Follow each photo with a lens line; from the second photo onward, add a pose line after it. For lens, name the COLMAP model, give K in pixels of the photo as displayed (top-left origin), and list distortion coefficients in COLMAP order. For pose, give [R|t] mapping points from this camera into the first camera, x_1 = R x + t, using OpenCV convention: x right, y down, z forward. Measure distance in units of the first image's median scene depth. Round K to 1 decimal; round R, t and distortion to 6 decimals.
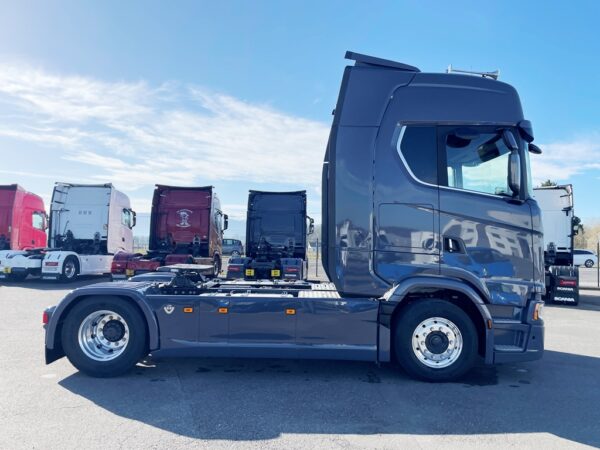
lens RADIAL K [[452.7, 0, 302.9], [0, 452.7, 225.6], [0, 0, 1]] dist [0.117243, -0.174821]
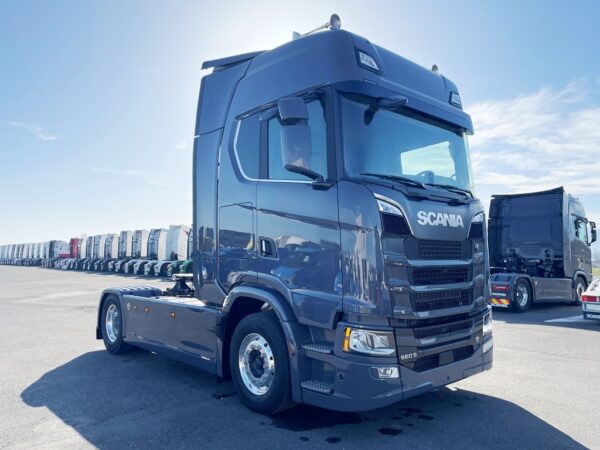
lens RADIAL K [[452.7, 0, 302.9], [0, 452.7, 225.6], [0, 0, 1]] dist [0.117243, -0.174821]
pose [[0.662751, -0.074120, -0.745162, 0.978357], [0.044386, 0.997228, -0.059715, 0.053977], [0.747523, 0.006501, 0.664204, 0.489002]]
